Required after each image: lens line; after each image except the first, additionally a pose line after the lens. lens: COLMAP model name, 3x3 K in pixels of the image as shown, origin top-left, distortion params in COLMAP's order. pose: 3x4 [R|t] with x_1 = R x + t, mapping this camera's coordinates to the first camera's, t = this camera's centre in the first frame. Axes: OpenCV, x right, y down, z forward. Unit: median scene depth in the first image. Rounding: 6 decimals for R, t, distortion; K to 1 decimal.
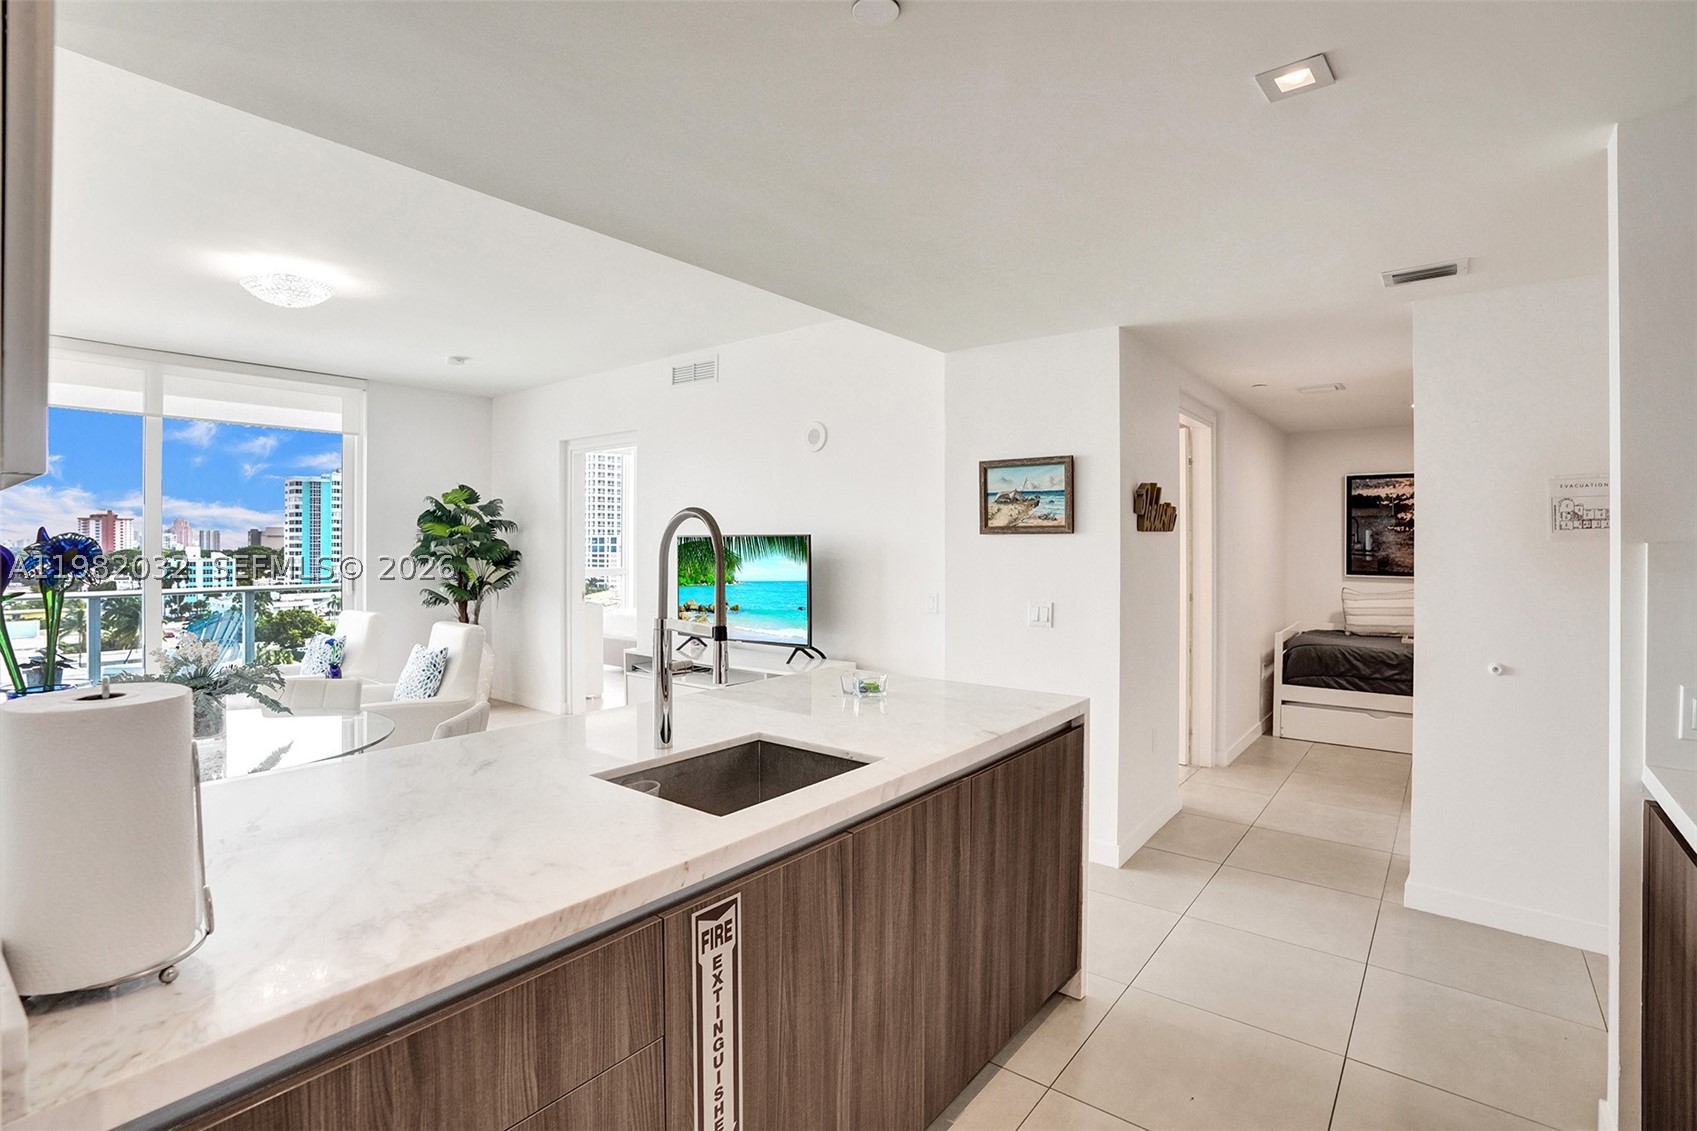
lens RADIAL K [[800.2, 0, 843.1], [0, 800.2, 551.3], [0, 0, 1]] dist [-0.053856, 0.017286]
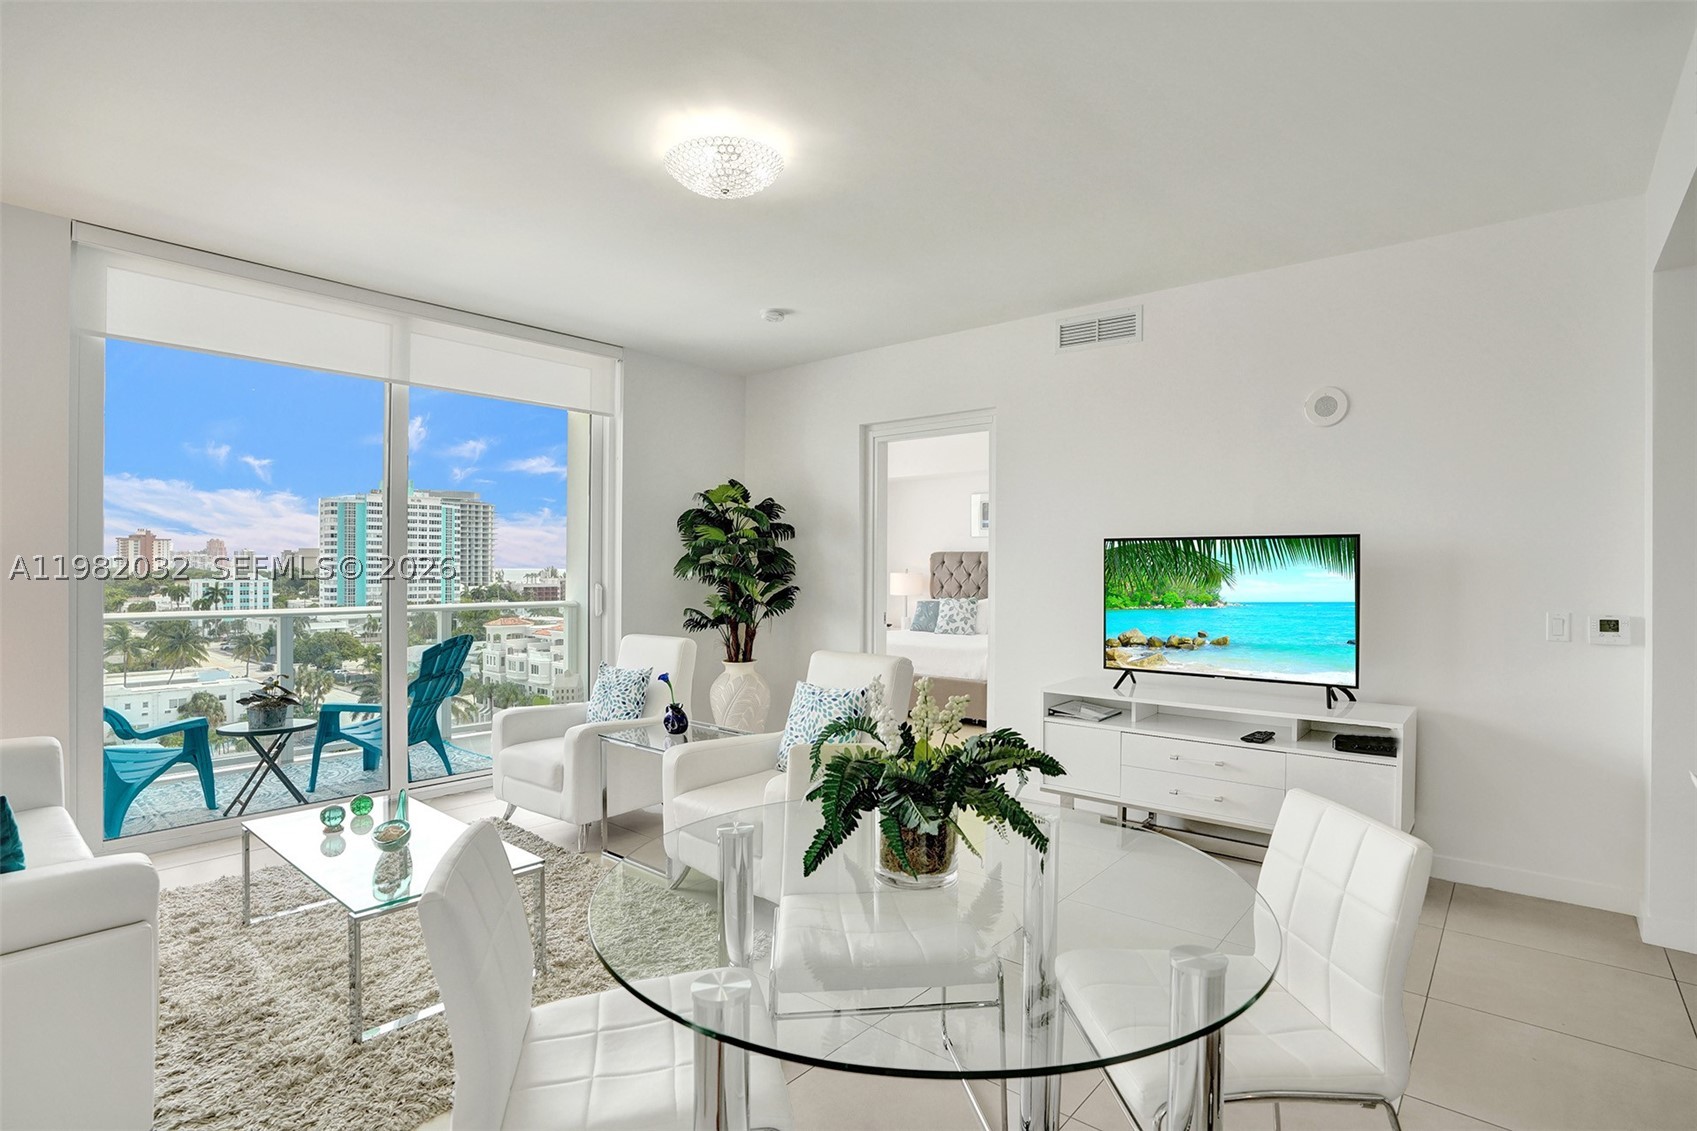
lens RADIAL K [[809.3, 0, 838.9], [0, 809.3, 581.6], [0, 0, 1]] dist [-0.036836, 0.000317]
pose [[0.999403, 0.006860, -0.033873, -0.342729], [-0.006656, 0.999959, 0.006146, 0.014550], [0.033914, -0.005917, 0.999407, 0.172979]]
